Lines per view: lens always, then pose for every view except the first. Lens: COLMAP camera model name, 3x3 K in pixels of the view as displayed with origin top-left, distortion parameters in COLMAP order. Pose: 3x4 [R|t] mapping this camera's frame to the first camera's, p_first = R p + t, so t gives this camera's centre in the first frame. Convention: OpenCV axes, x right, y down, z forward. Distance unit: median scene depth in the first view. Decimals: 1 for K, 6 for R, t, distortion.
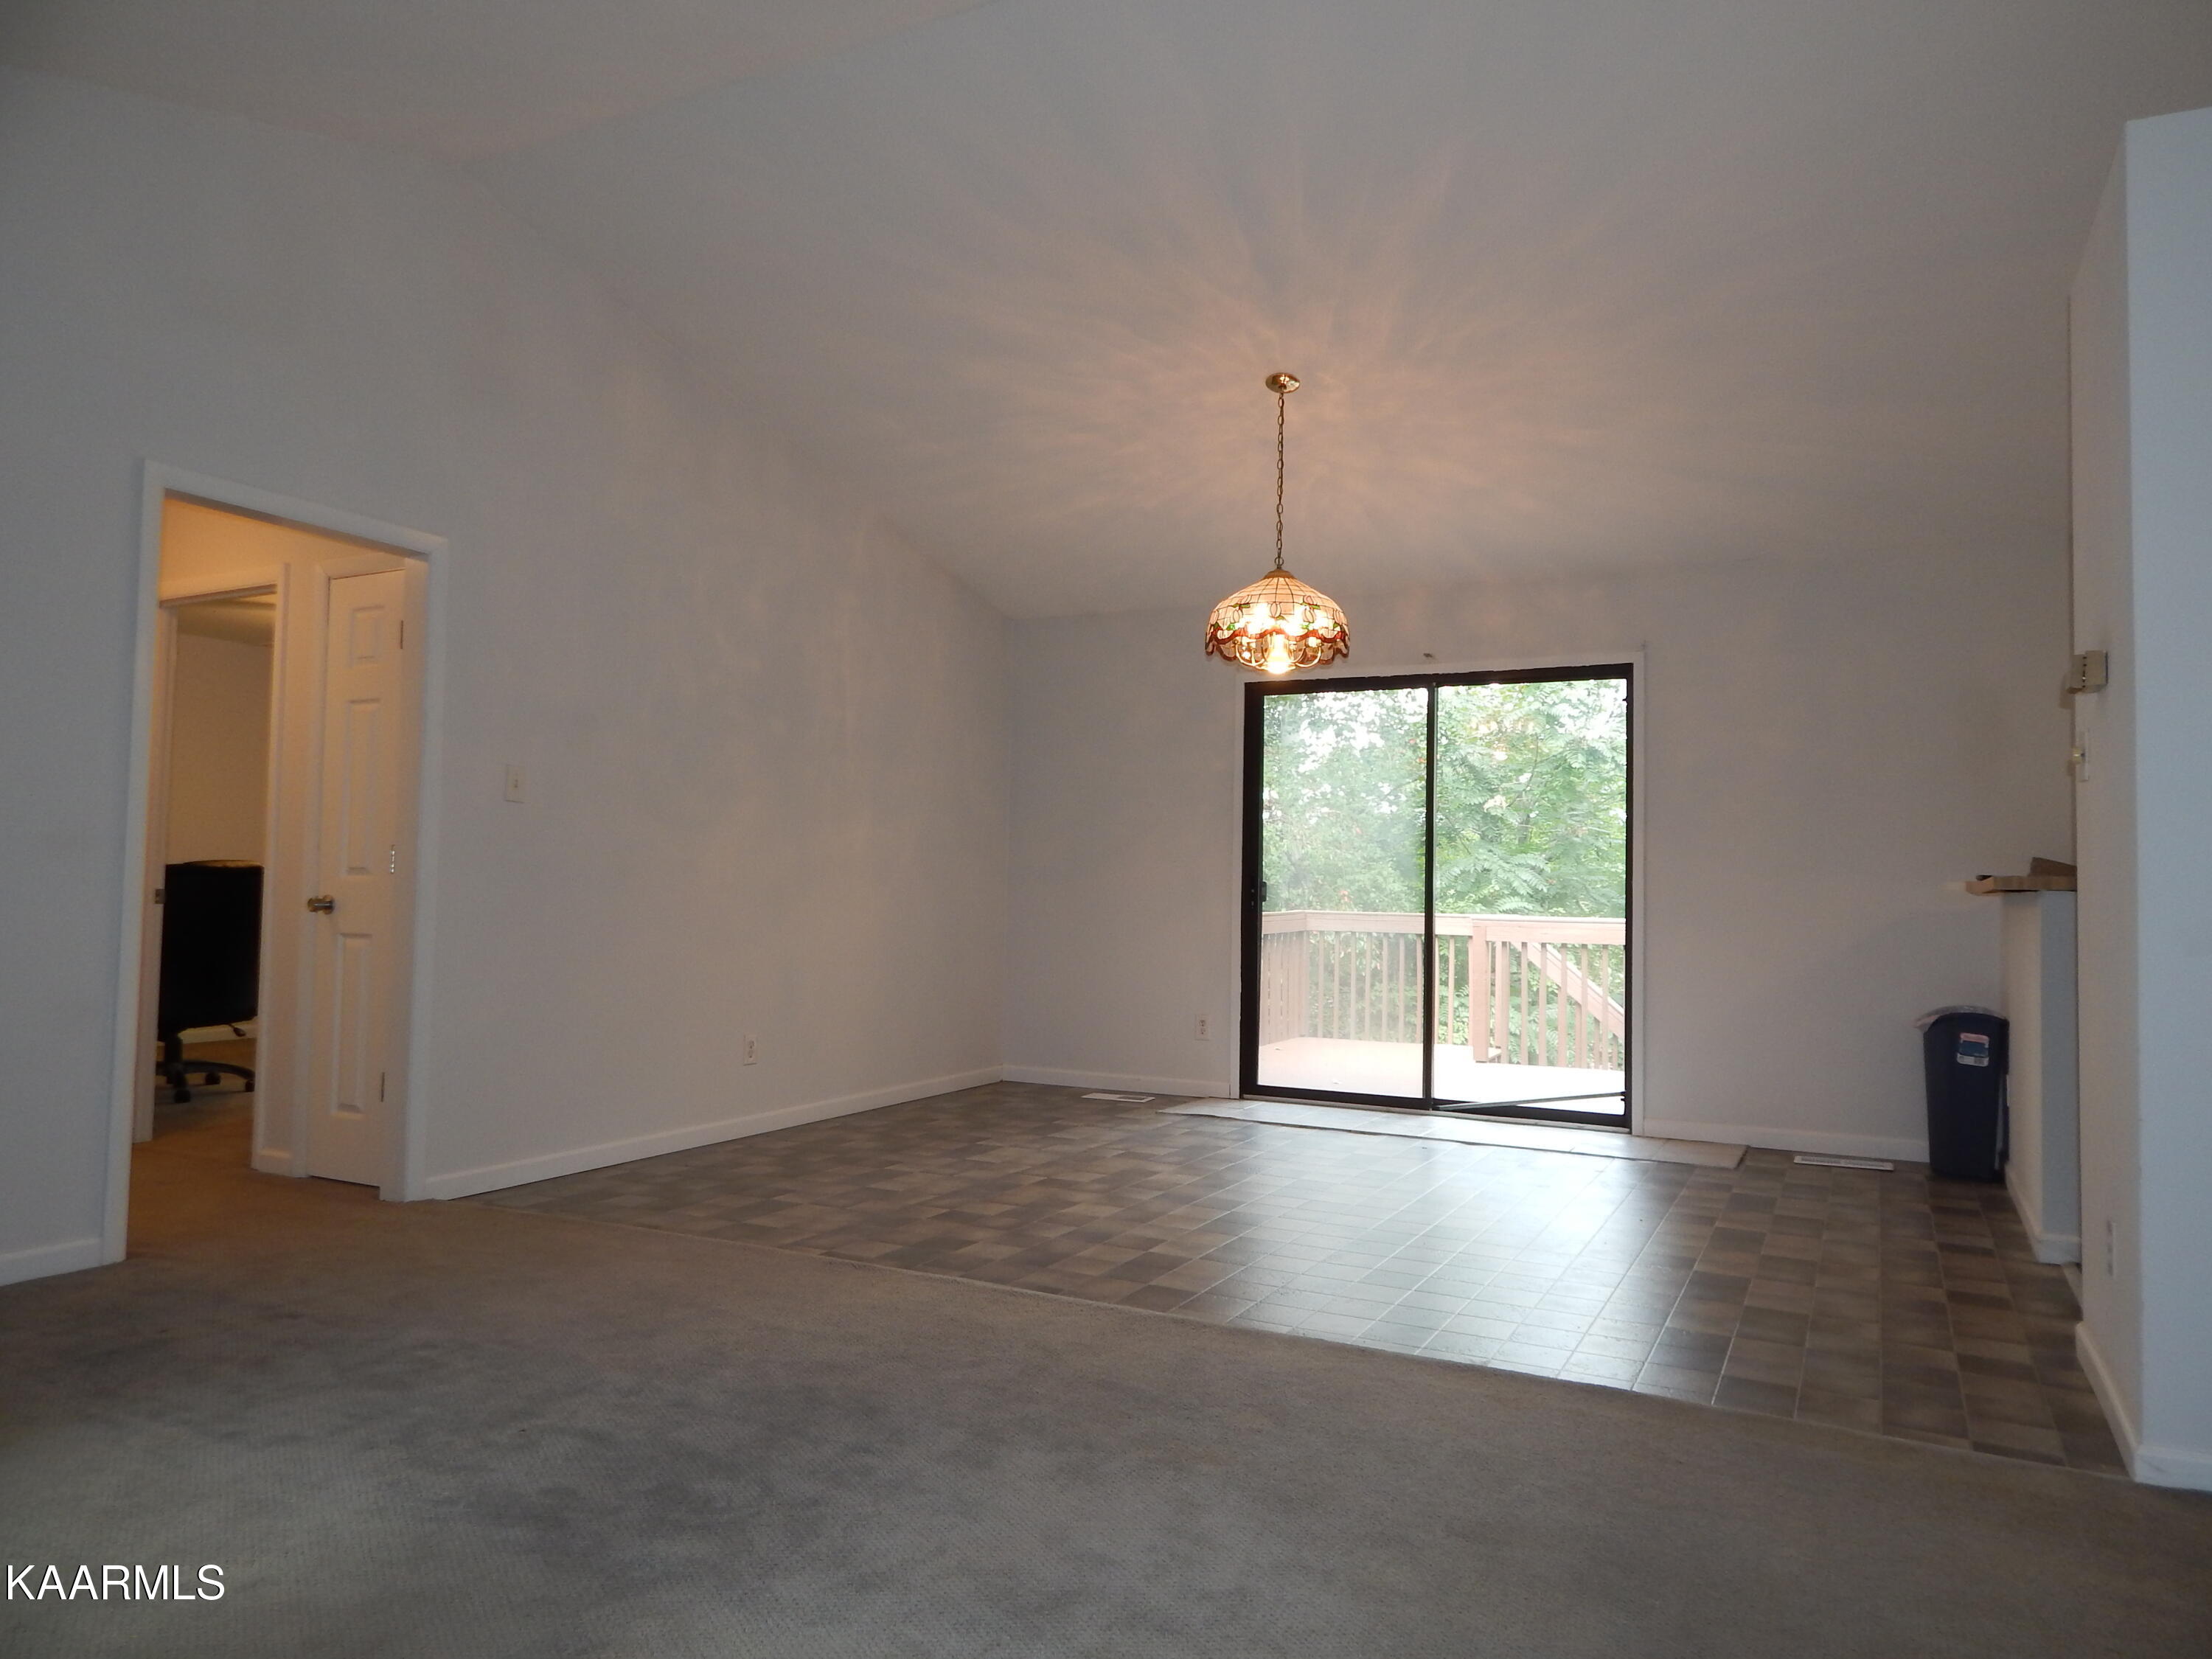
lens RADIAL K [[1466.3, 0, 1110.6], [0, 1466.3, 820.0], [0, 0, 1]] dist [0.007107, -0.009387]
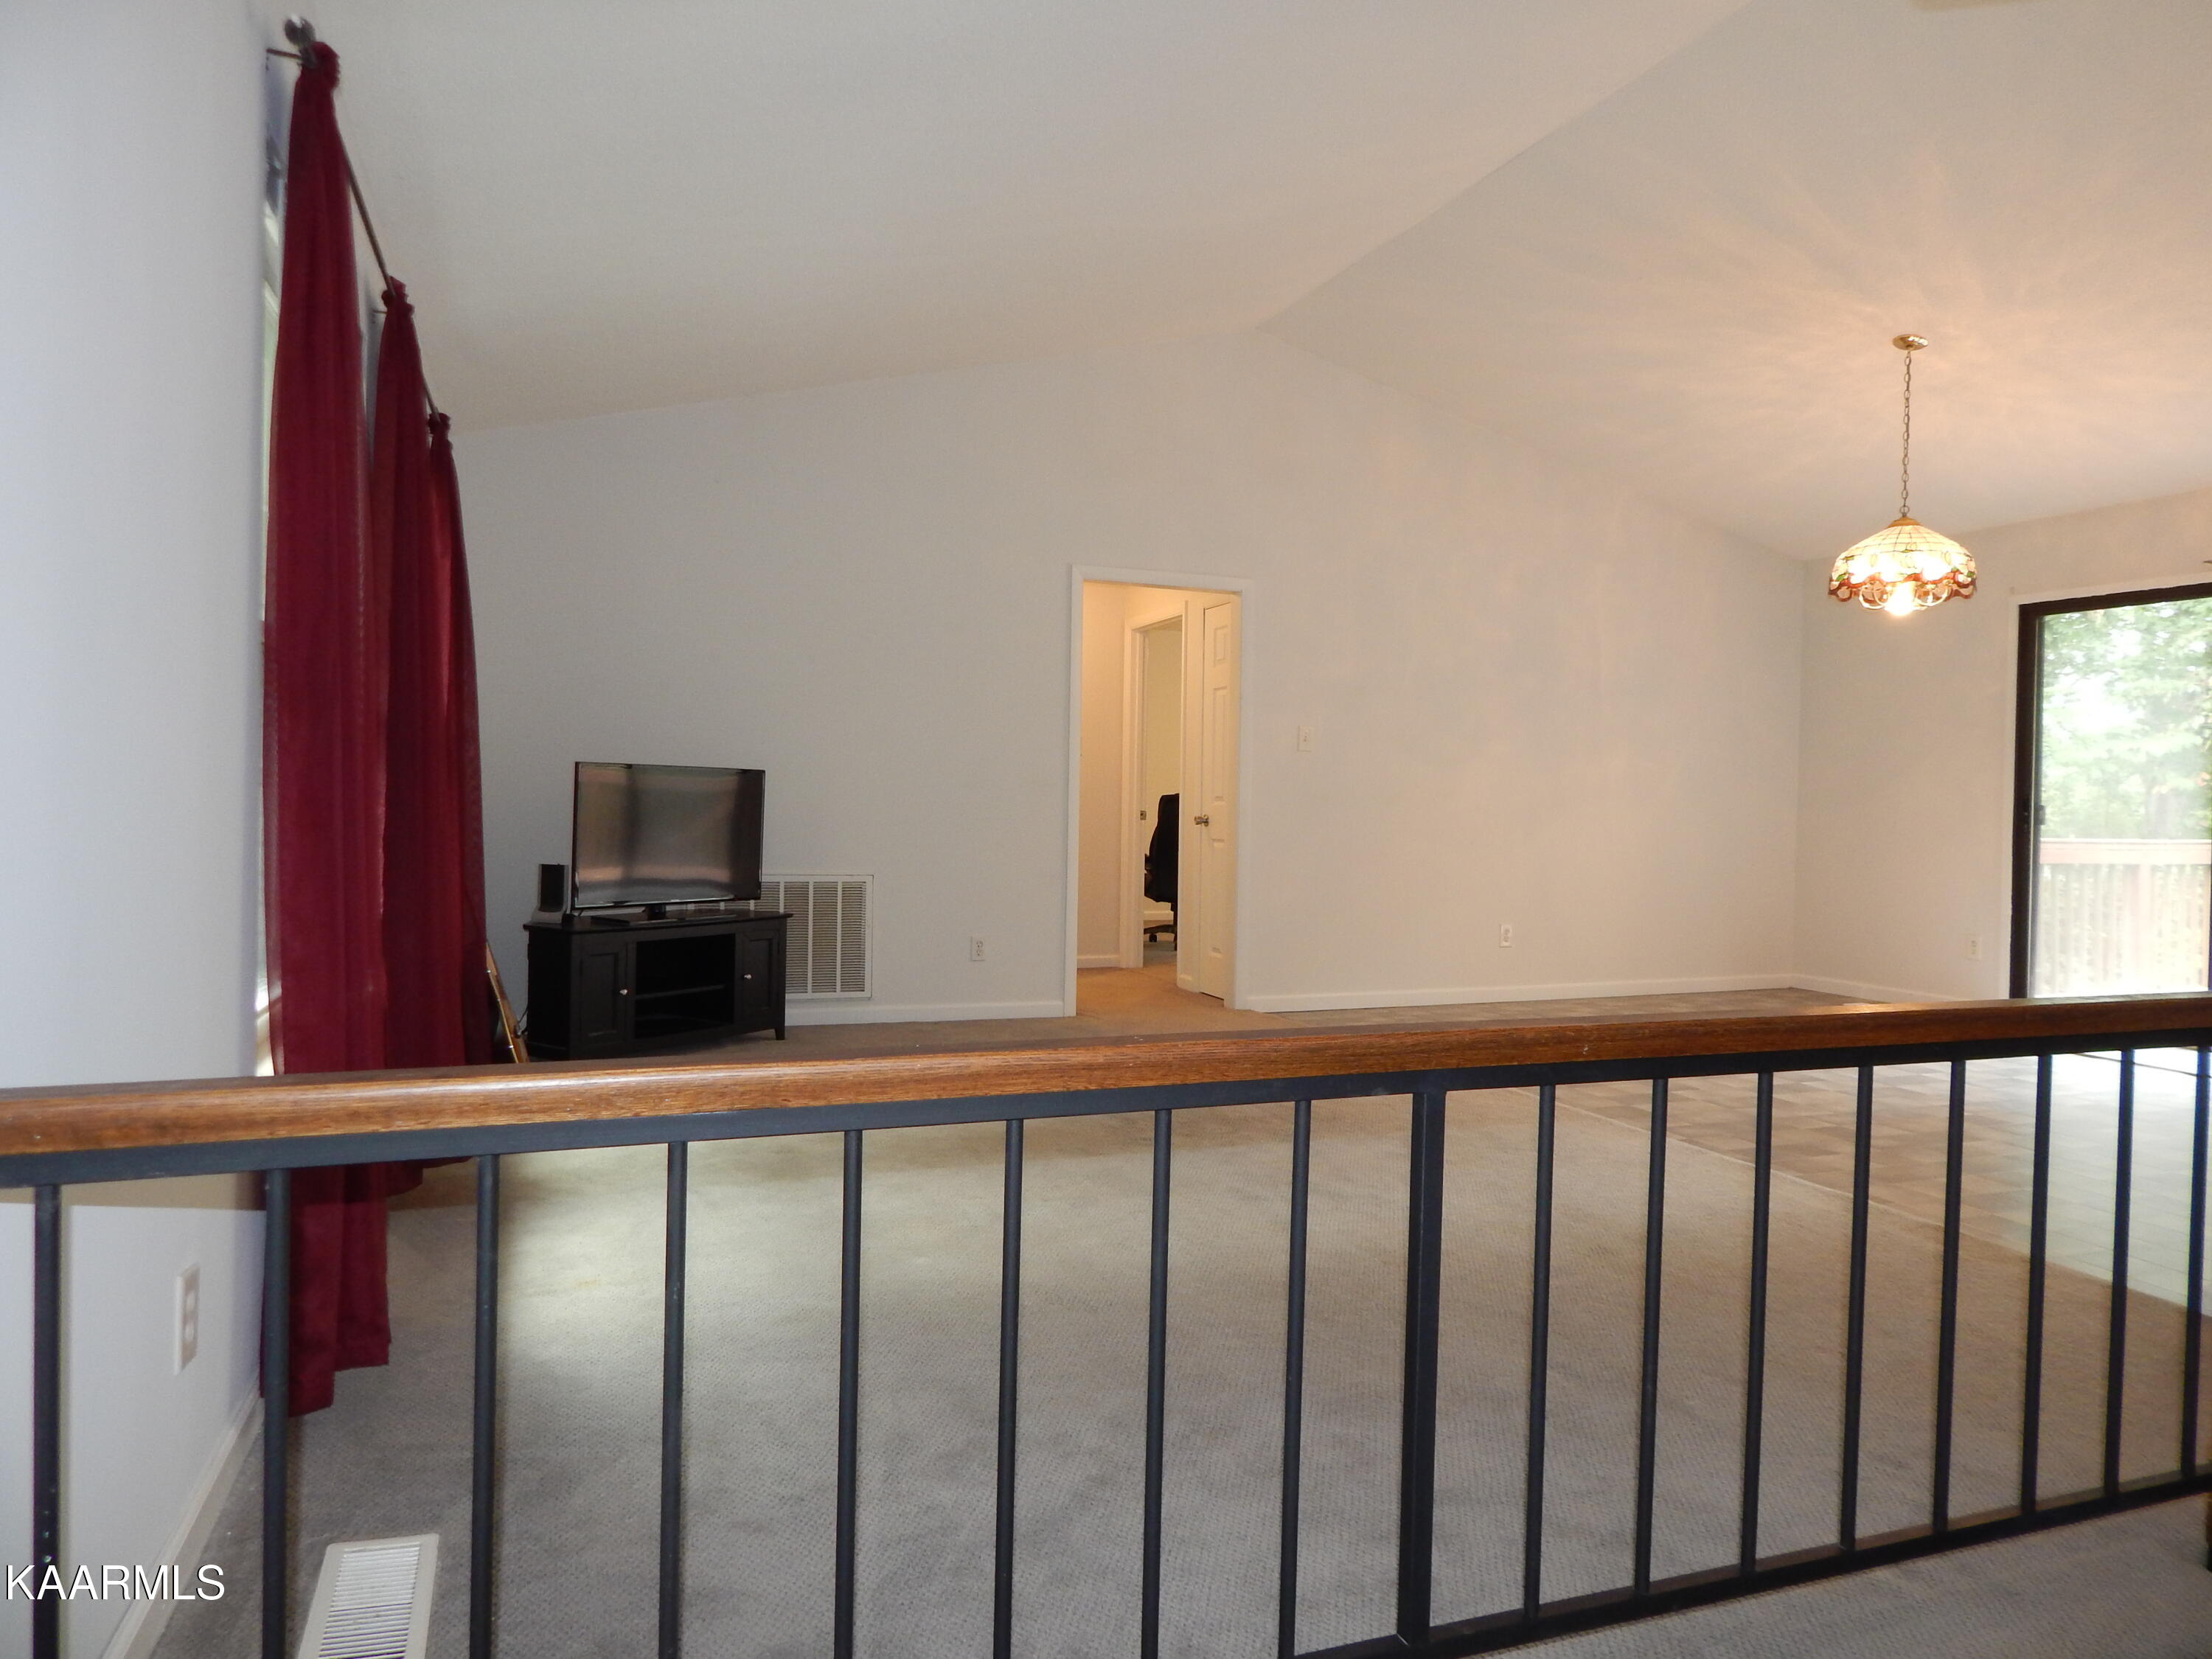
lens RADIAL K [[1466.3, 0, 1102.7], [0, 1466.3, 828.9], [0, 0, 1]] dist [0.007107, -0.009387]
pose [[0.747201, 0.007761, -0.664553, 0.396058], [0.027156, 0.998740, 0.042197, -0.001581], [0.664043, -0.049577, 0.746049, -0.219556]]
